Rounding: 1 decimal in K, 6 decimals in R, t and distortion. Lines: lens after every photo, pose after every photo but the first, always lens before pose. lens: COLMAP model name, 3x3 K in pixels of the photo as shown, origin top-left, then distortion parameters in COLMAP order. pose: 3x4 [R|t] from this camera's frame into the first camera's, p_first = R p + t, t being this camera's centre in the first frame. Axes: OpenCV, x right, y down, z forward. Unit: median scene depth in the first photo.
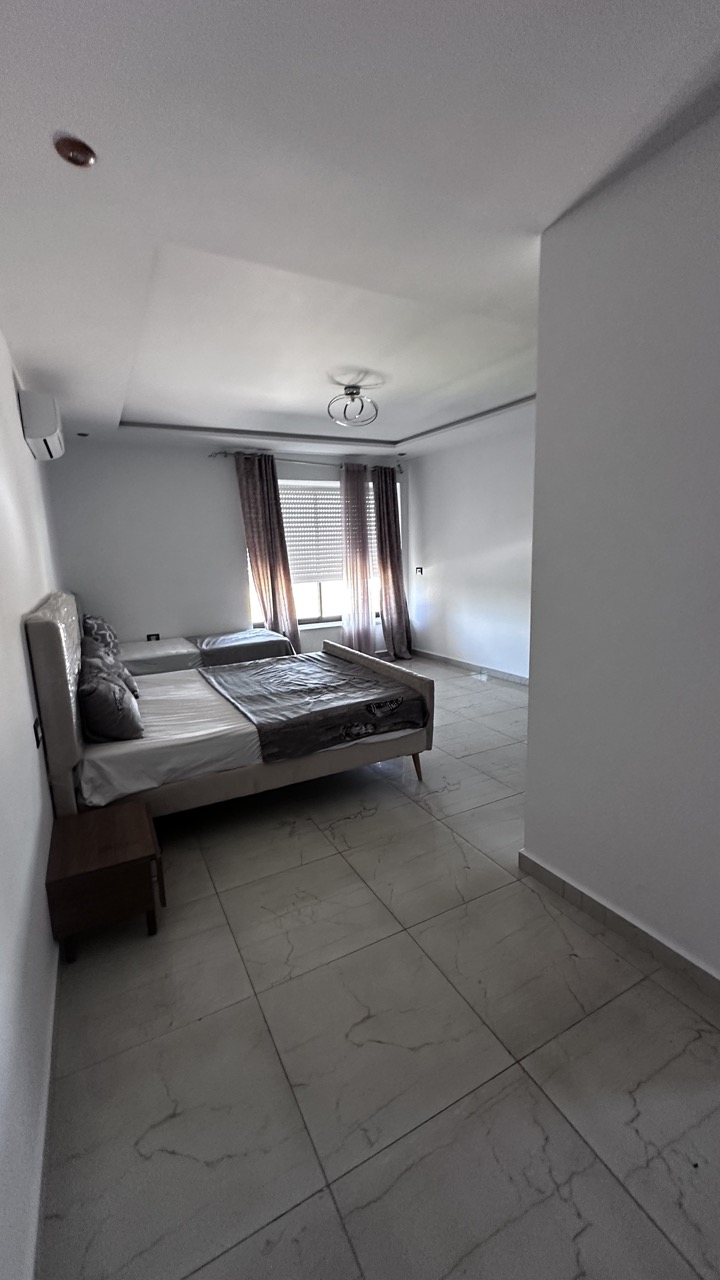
lens RADIAL K [[517.8, 0, 359.1], [0, 517.8, 647.0], [0, 0, 1]] dist [-0.004116, -0.000471]
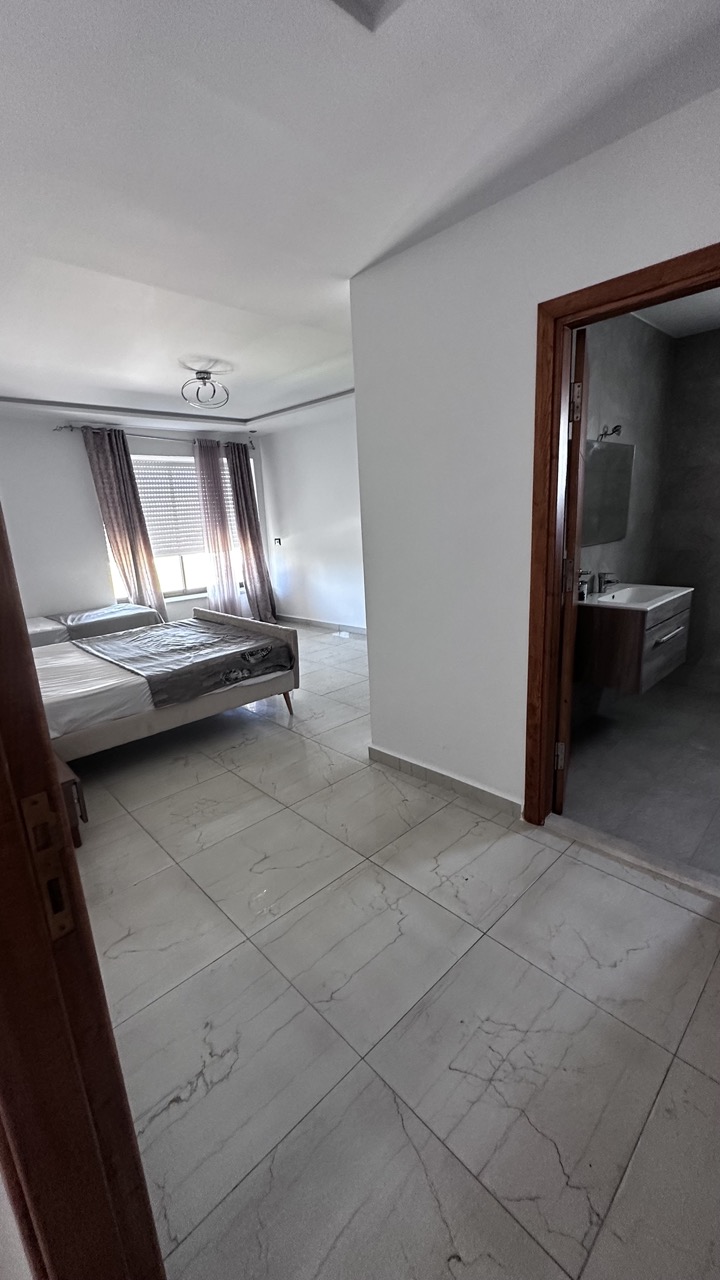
lens RADIAL K [[517.8, 0, 358.4], [0, 517.8, 644.7], [0, 0, 1]] dist [-0.004116, -0.000471]
pose [[0.964437, -0.080463, 0.251767, -0.018610], [0.069000, 0.996151, 0.054048, 0.035984], [-0.255147, -0.034754, 0.966277, -0.165033]]
